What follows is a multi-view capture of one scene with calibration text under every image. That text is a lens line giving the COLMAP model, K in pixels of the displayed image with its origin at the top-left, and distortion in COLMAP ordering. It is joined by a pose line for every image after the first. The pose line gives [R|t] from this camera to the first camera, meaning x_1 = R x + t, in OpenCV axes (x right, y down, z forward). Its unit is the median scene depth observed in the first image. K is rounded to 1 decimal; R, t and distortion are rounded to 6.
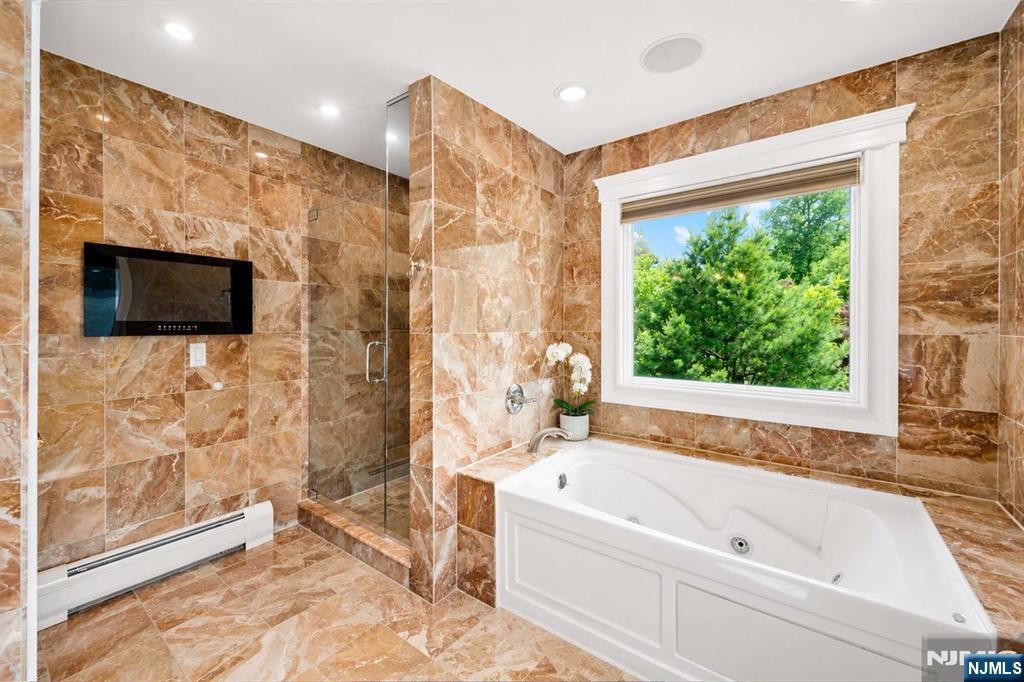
lens RADIAL K [[408.7, 0, 515.4], [0, 408.7, 334.8], [0, 0, 1]] dist [0.007465, 0.000927]
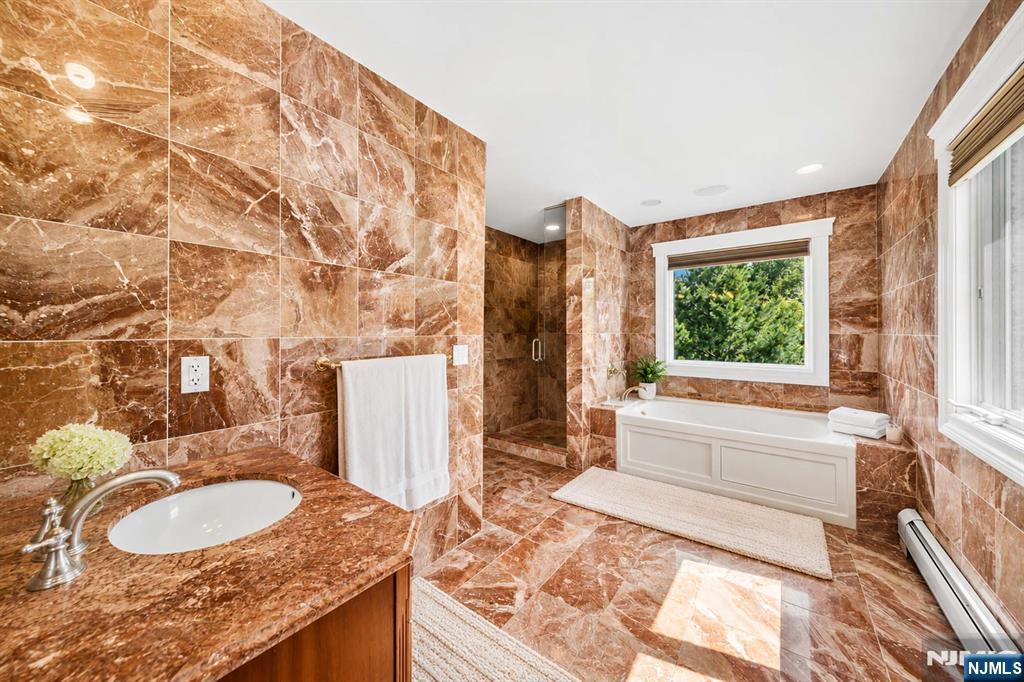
lens RADIAL K [[350.1, 0, 506.5], [0, 350.1, 335.7], [0, 0, 1]] dist [0.000785, -0.000091]
pose [[0.999015, 0.001124, -0.044357, -0.468004], [-0.001650, 0.999929, -0.011840, 0.027221], [0.044341, 0.011901, 0.998946, -0.650135]]
